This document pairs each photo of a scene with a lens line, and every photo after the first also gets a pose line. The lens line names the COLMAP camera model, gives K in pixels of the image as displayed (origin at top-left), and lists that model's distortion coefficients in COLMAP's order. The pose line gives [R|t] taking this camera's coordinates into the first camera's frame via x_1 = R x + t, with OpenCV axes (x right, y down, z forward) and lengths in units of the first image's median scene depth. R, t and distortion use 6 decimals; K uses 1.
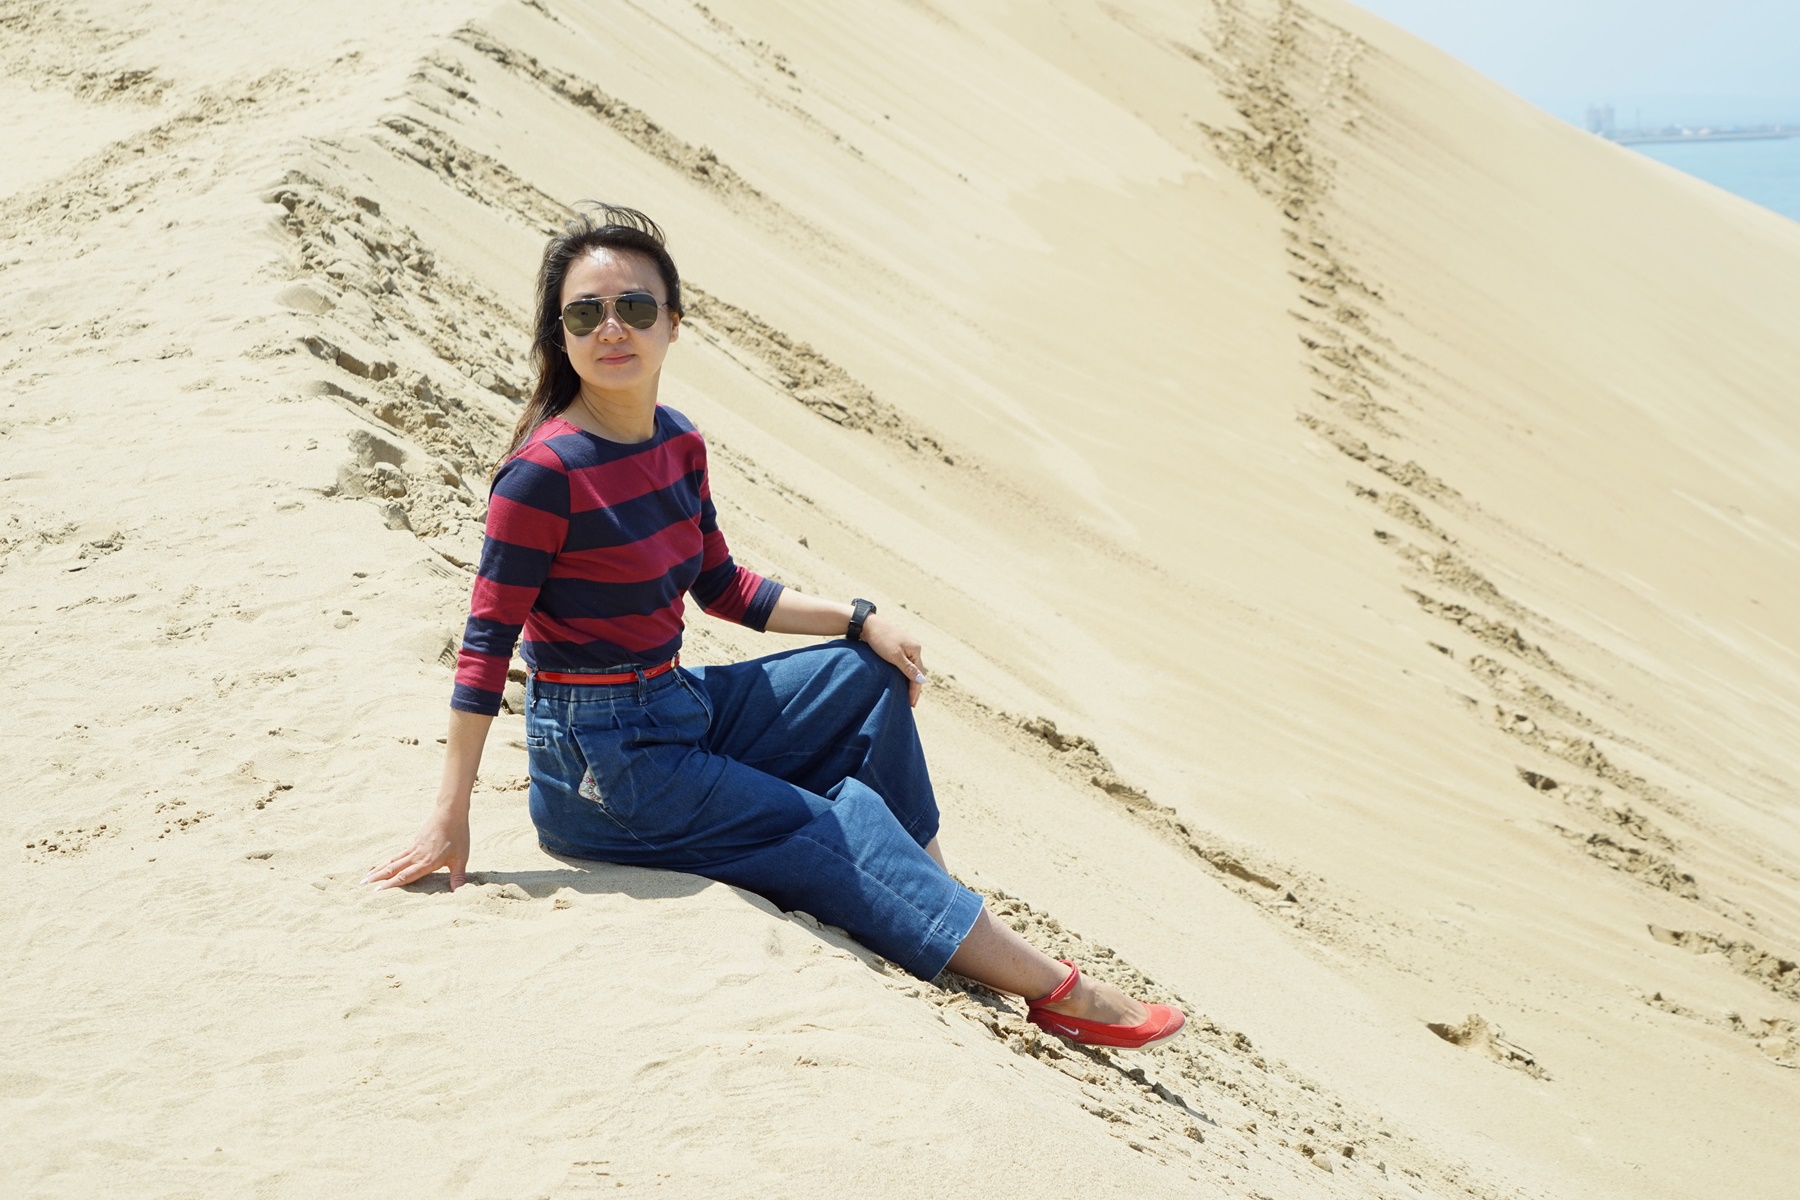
lens RADIAL K [[3343.1, 0, 918.3], [0, 3343.1, 605.9], [0, 0, 1]] dist [0.030318, -0.009855]
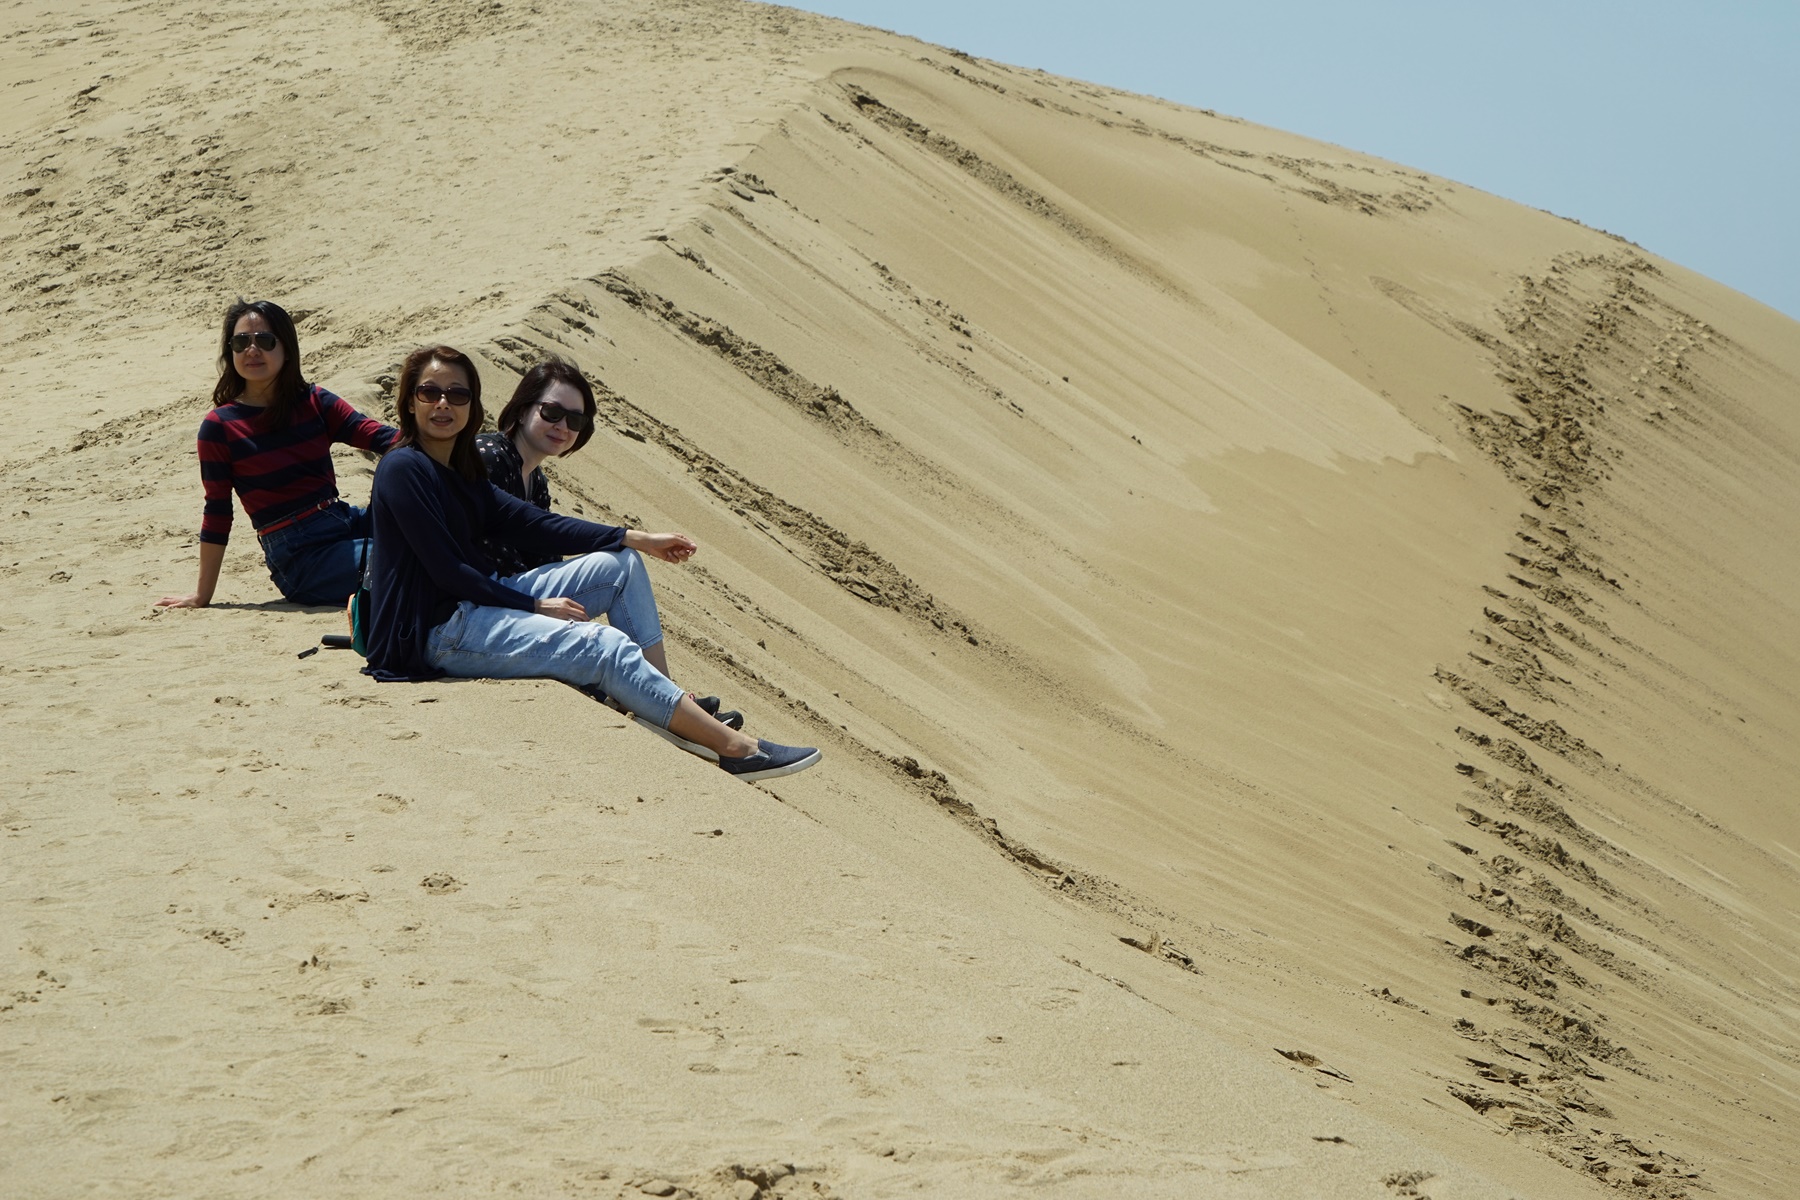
lens RADIAL K [[4459.9, 0, 900.0], [0, 4459.9, 600.0], [0, 0, 1]] dist [-0.043587, 0.352194]
pose [[0.993901, 0.019290, -0.108572, 0.124717], [-0.031349, 0.993383, -0.110486, 0.092672], [0.105723, 0.113216, 0.987930, -0.415591]]
